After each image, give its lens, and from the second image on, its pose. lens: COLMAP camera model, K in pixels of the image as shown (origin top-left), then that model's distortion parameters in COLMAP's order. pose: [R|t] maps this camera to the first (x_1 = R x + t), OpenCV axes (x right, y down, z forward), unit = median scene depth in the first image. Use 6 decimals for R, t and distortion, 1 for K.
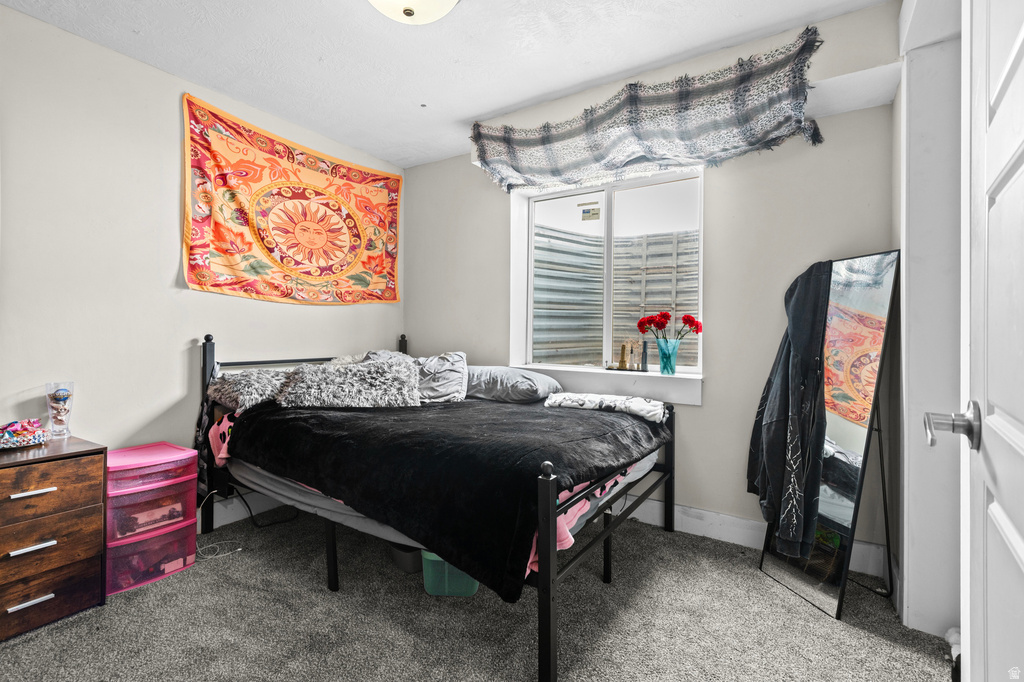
lens RADIAL K [[460.8, 0, 511.0], [0, 460.8, 320.1], [0, 0, 1]] dist [0.000169, -0.000202]
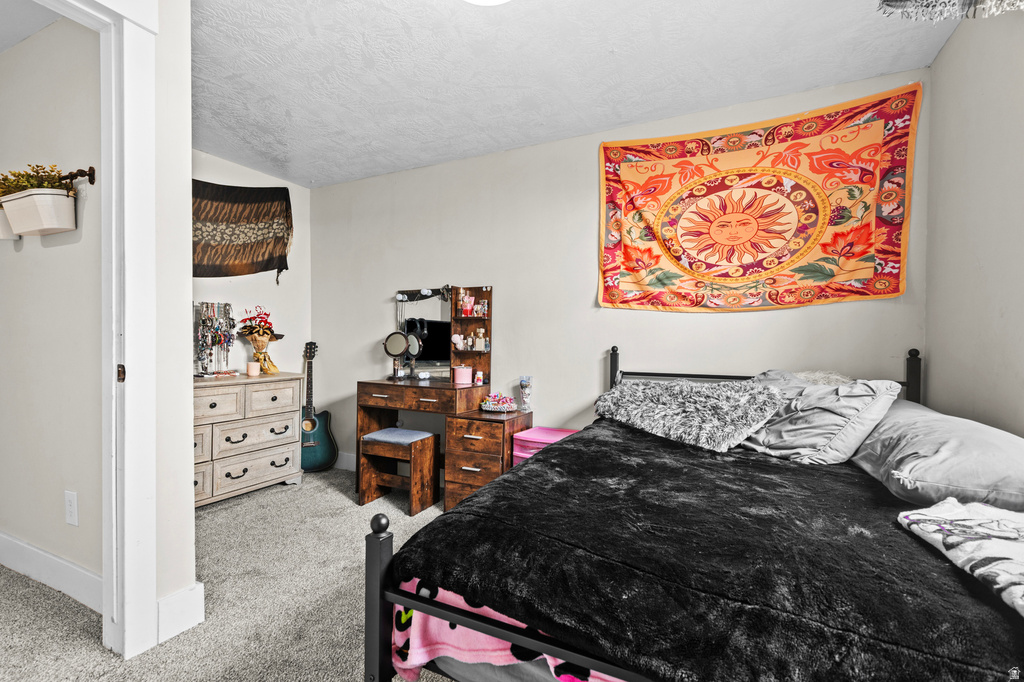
lens RADIAL K [[471.9, 0, 512.0], [0, 471.9, 341.0], [0, 0, 1]] dist [0.001344, -0.001328]
pose [[0.106764, -0.008283, -0.994250, 0.403687], [0.021389, 0.999753, -0.006032, 0.017386], [0.994054, -0.020622, 0.106914, 0.533733]]
